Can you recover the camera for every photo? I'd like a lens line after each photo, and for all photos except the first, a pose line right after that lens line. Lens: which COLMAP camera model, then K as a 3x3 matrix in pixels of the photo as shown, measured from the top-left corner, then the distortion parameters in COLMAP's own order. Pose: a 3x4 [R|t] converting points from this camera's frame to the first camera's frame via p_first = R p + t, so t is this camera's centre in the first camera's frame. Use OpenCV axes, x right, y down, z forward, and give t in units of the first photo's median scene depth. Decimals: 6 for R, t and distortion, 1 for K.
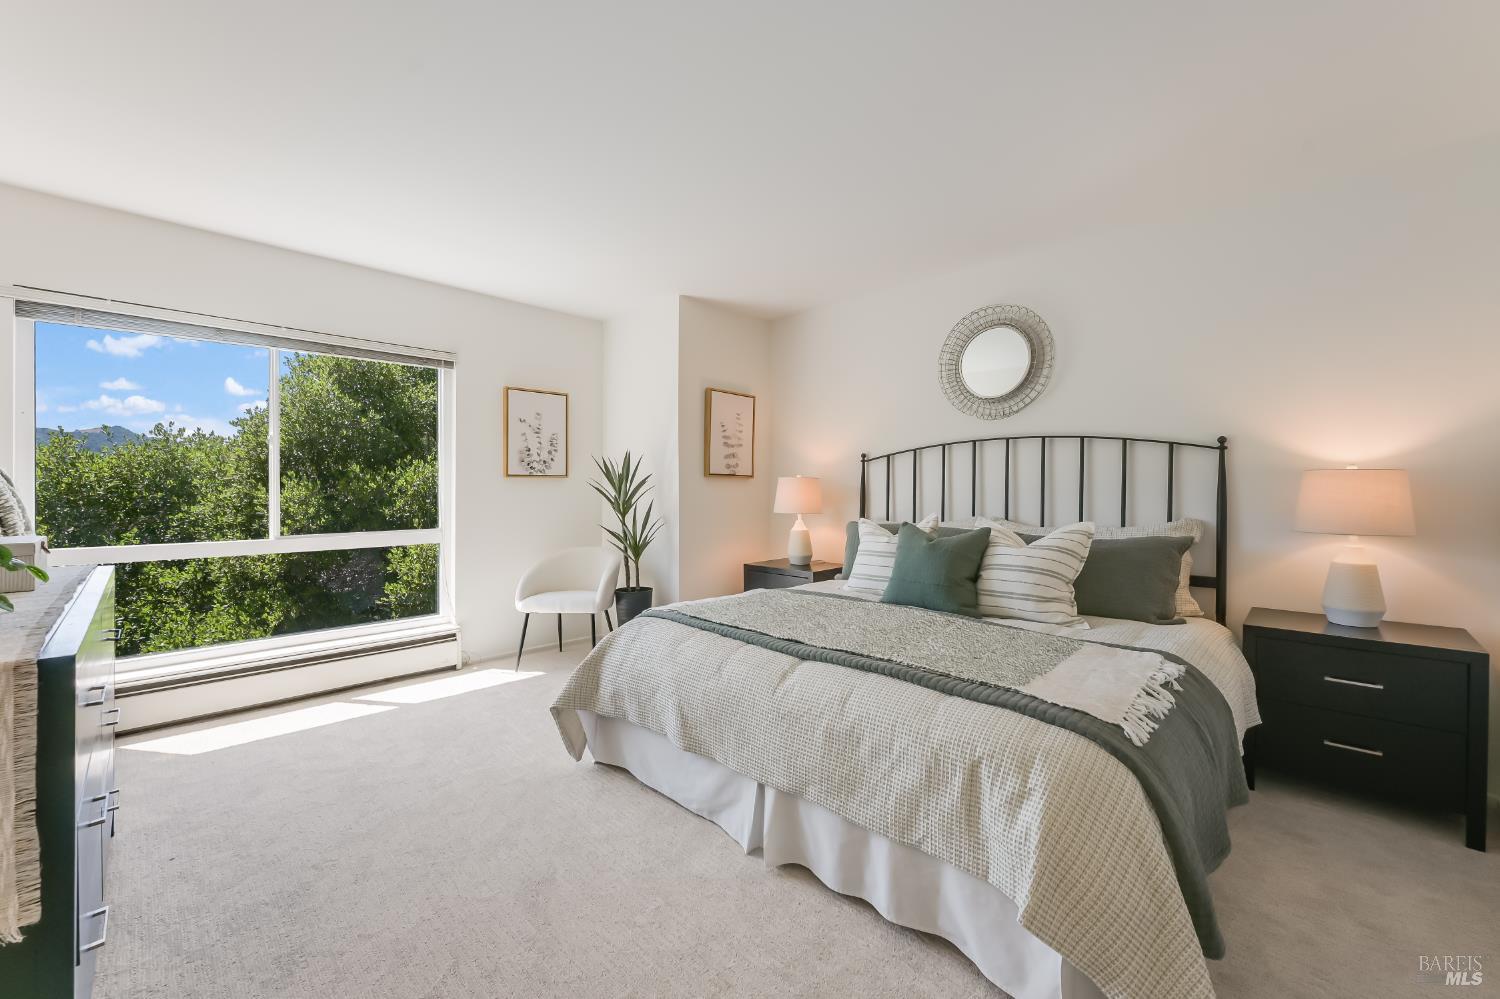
lens RADIAL K [[595.6, 0, 740.8], [0, 595.6, 493.0], [0, 0, 1]] dist [0.000032, -0.000249]
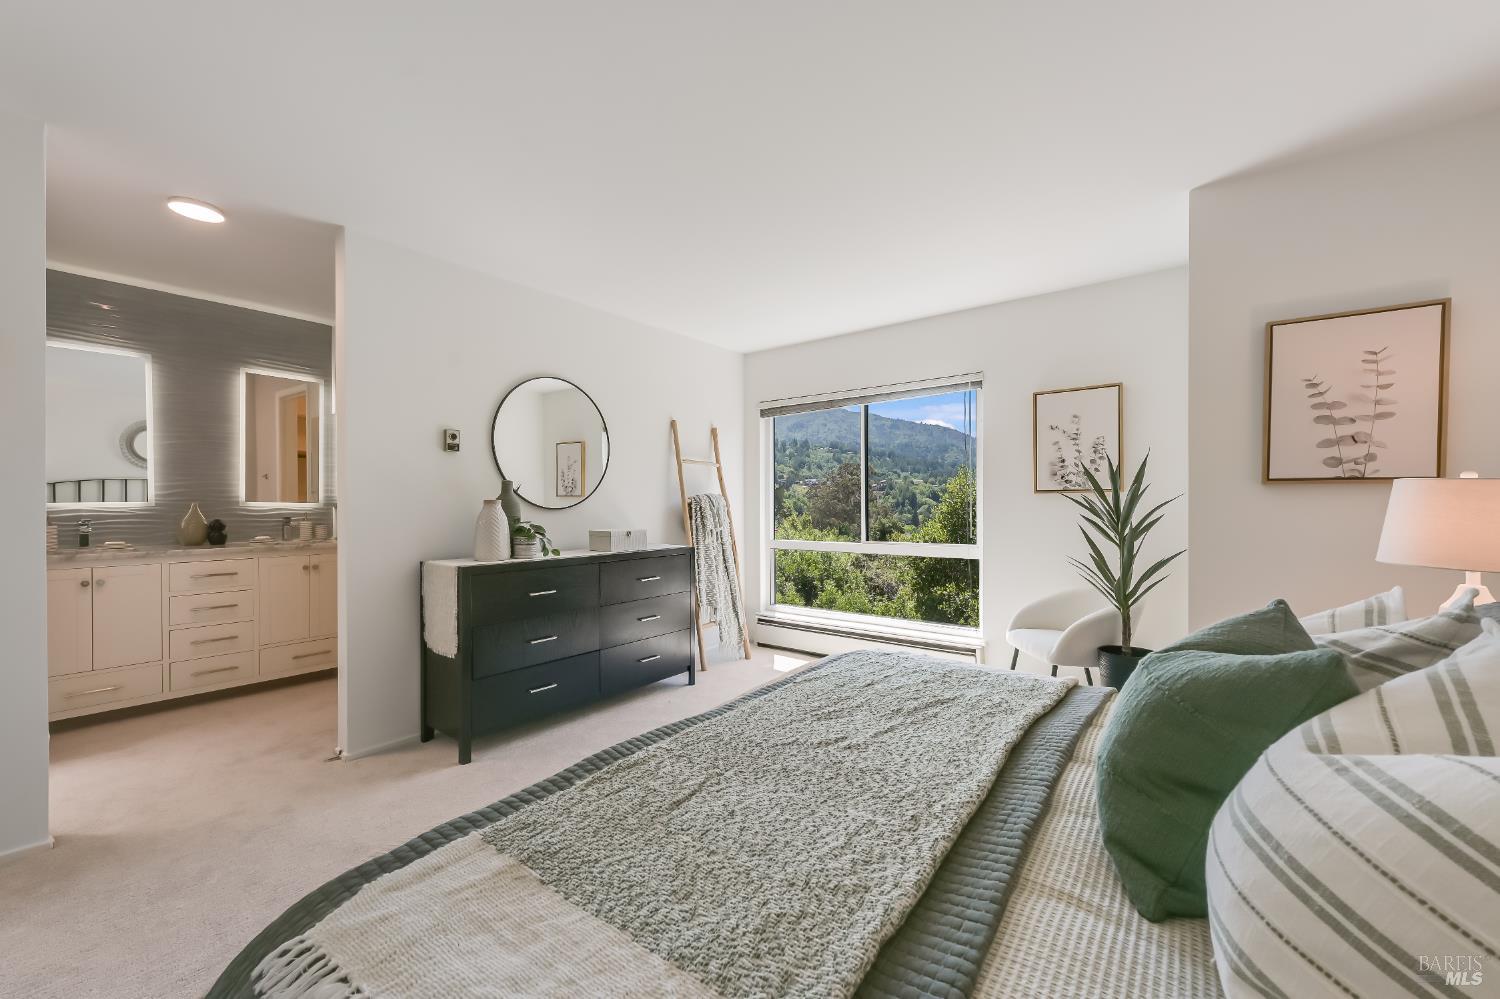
lens RADIAL K [[595.6, 0, 755.8], [0, 595.6, 513.1], [0, 0, 1]] dist [0.000032, -0.000249]
pose [[0.123941, 0.009955, -0.992240, 0.435061], [-0.004955, 0.999943, 0.009414, -0.003288], [0.992277, 0.003750, 0.123983, 0.460639]]
